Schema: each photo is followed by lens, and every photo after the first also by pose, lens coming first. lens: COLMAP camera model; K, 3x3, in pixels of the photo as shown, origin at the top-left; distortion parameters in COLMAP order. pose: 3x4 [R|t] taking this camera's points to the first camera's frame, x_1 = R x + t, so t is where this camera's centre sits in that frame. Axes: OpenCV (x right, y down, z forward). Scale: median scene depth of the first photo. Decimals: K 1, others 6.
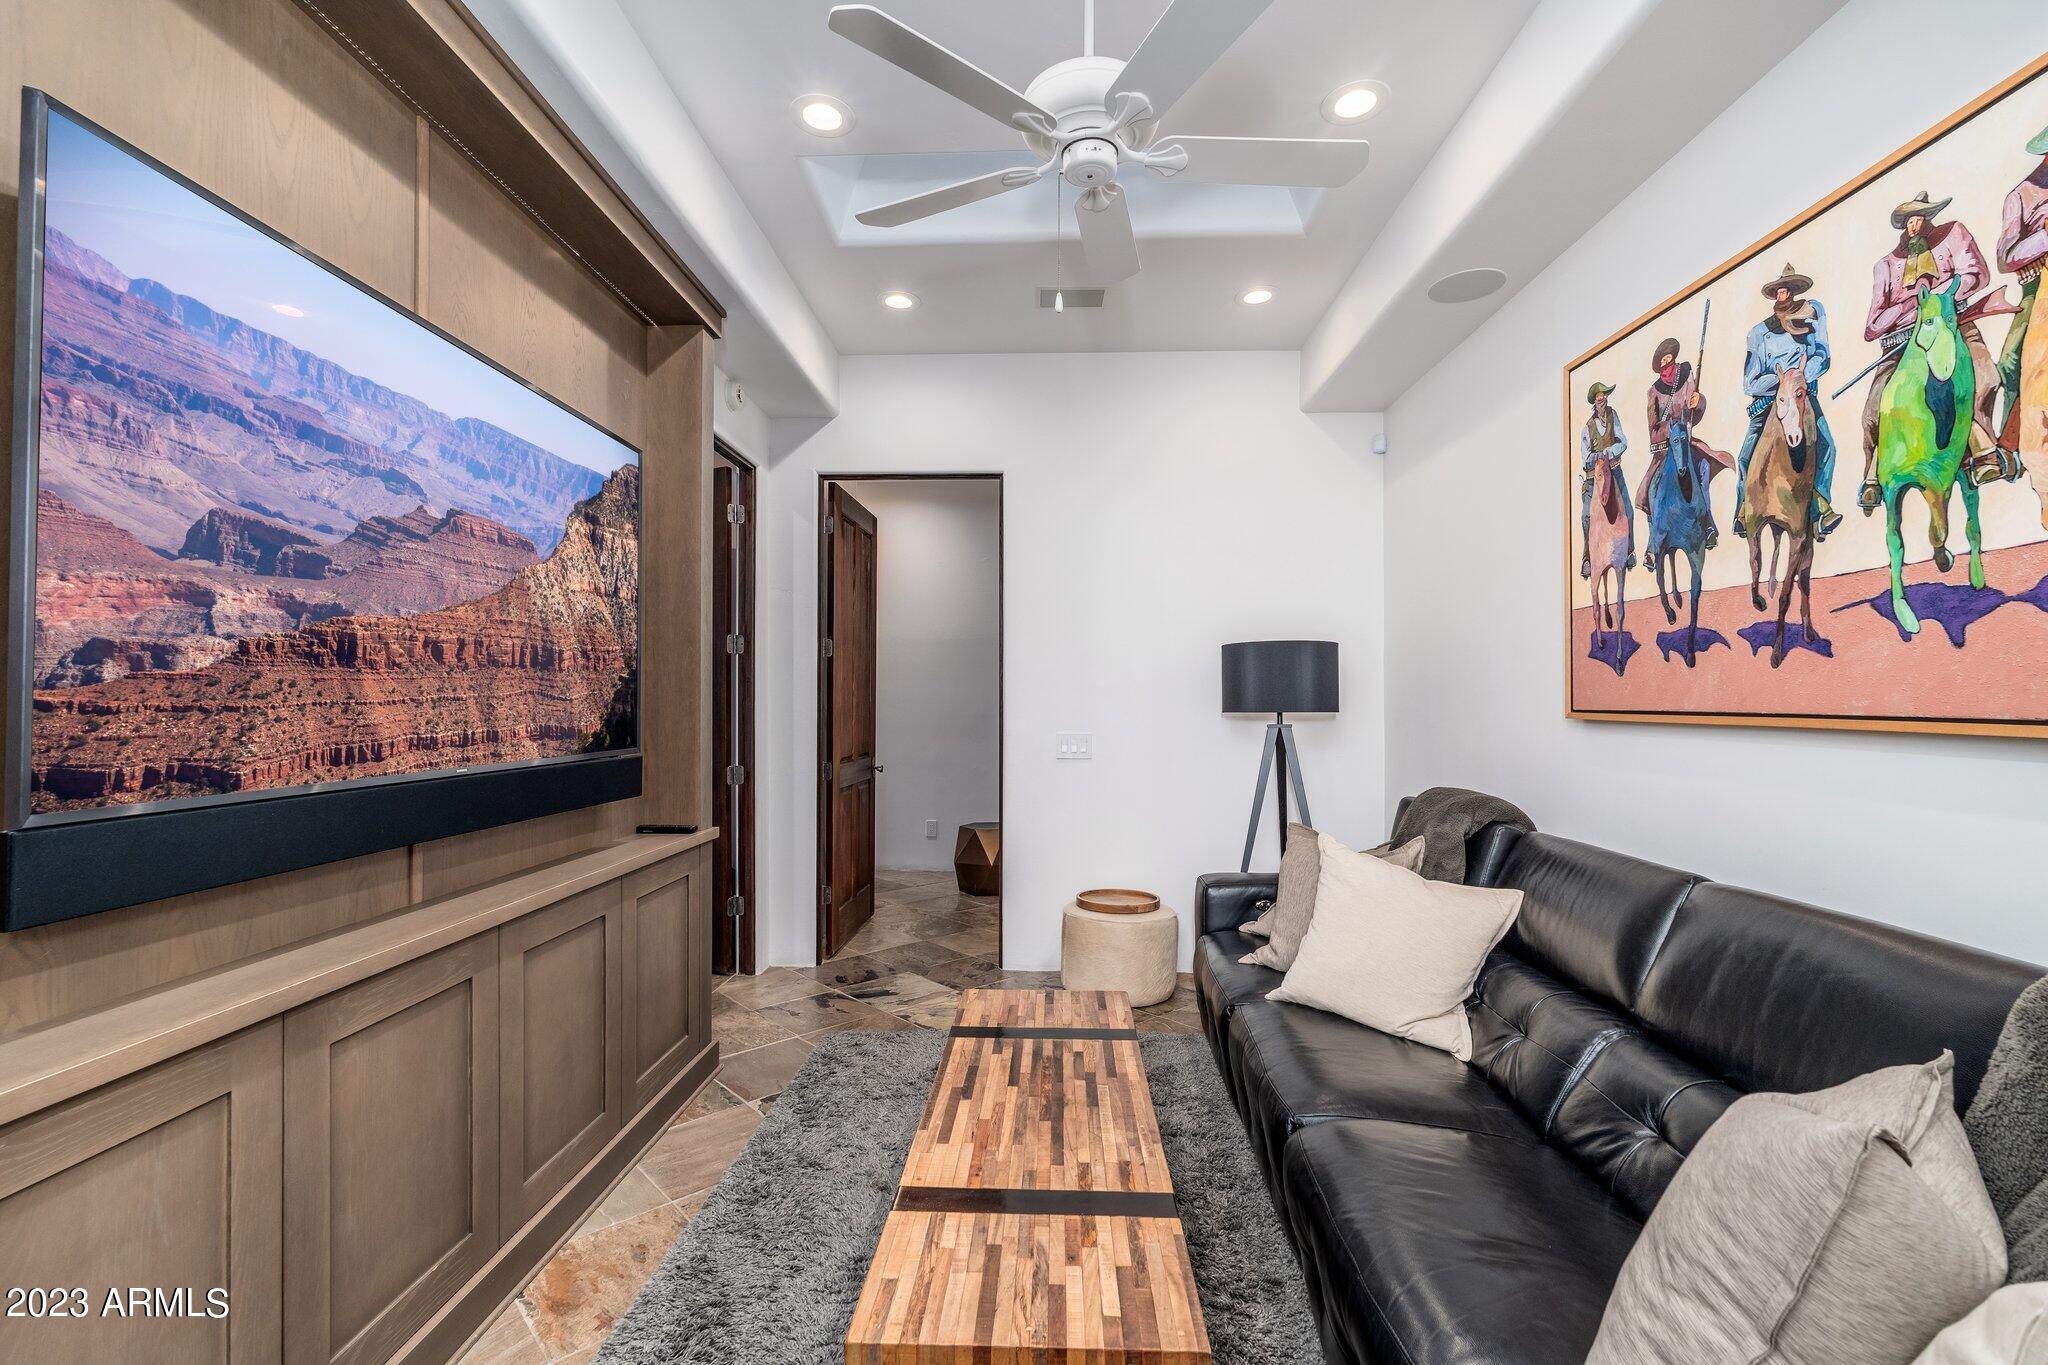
lens RADIAL K [[900.4, 0, 1026.0], [0, 900.4, 692.8], [0, 0, 1]] dist [-0.003407, 0.001332]
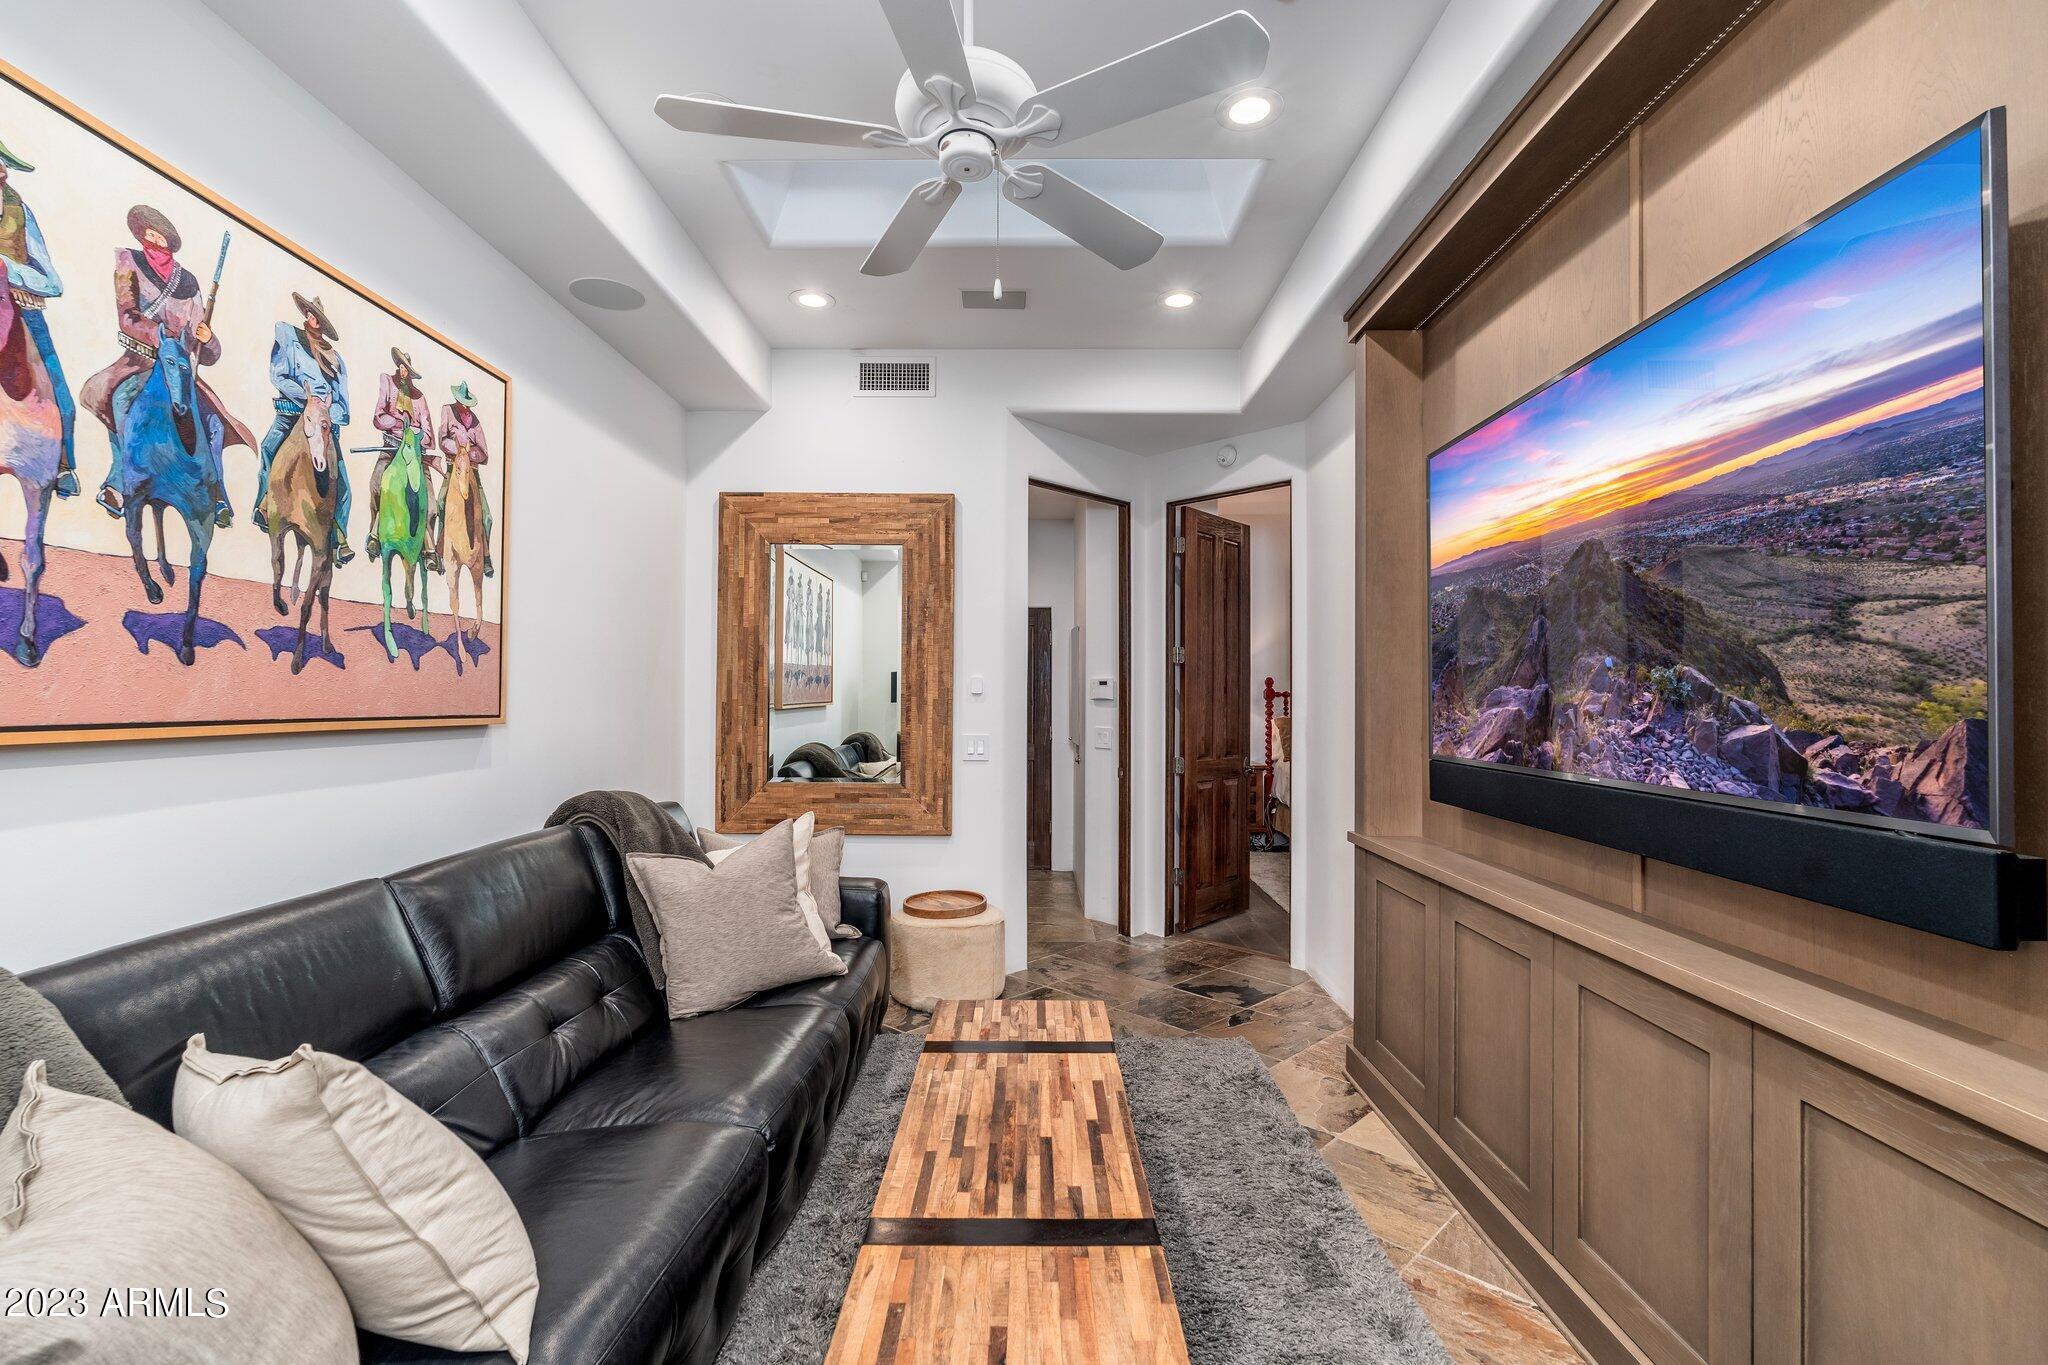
lens RADIAL K [[900.4, 0, 1021.2], [0, 900.4, 685.1], [0, 0, 1]] dist [-0.003407, 0.001332]
pose [[-0.999659, -0.003234, -0.025931, 0.036875], [-0.002620, 0.999716, -0.023697, 0.006424], [0.026000, -0.023621, -0.999383, 2.010235]]
